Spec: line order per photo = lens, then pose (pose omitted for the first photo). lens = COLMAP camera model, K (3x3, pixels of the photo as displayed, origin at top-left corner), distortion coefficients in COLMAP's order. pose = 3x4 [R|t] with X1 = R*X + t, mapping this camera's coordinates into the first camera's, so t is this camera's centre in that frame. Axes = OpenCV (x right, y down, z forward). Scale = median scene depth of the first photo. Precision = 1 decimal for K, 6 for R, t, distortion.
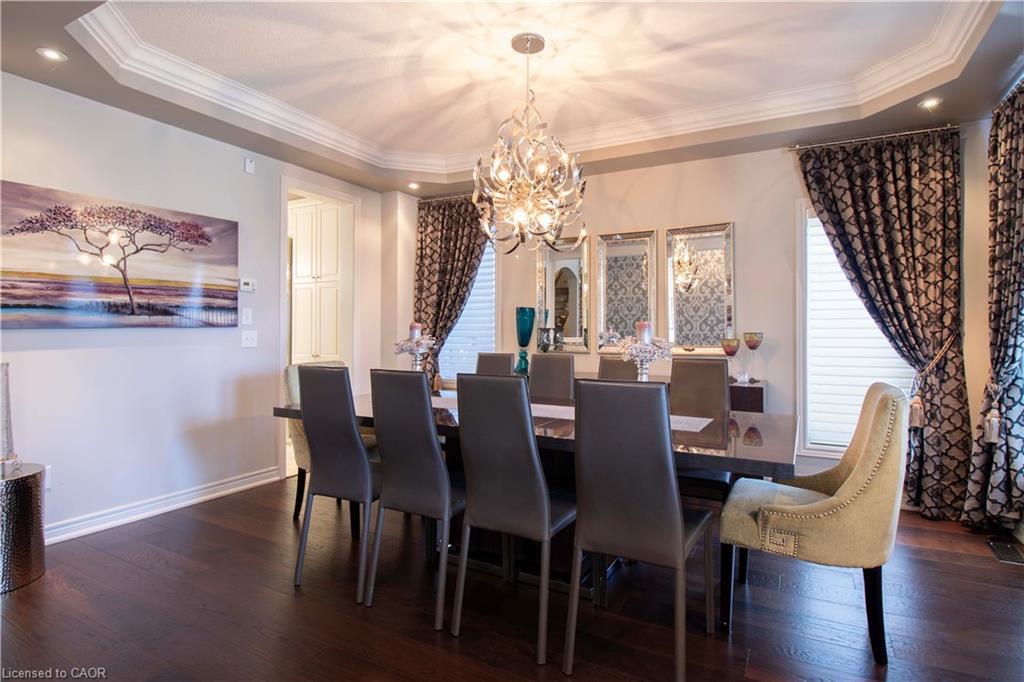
lens RADIAL K [[517.1, 0, 517.3], [0, 517.1, 335.0], [0, 0, 1]] dist [0.000960, -0.003032]
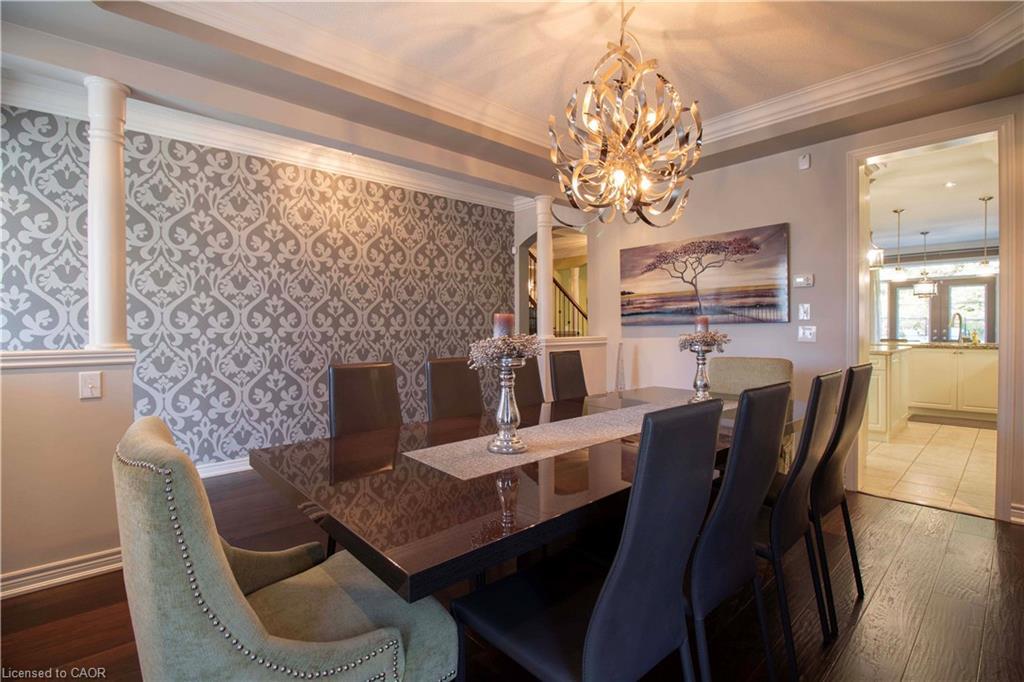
lens RADIAL K [[465.5, 0, 516.5], [0, 465.5, 334.1], [0, 0, 1]] dist [-0.003908, -0.000400]
pose [[-0.311425, 0.013957, -0.950168, 0.602821], [-0.006330, 0.999839, 0.016761, -0.004476], [0.950250, 0.011234, -0.311286, 0.870084]]
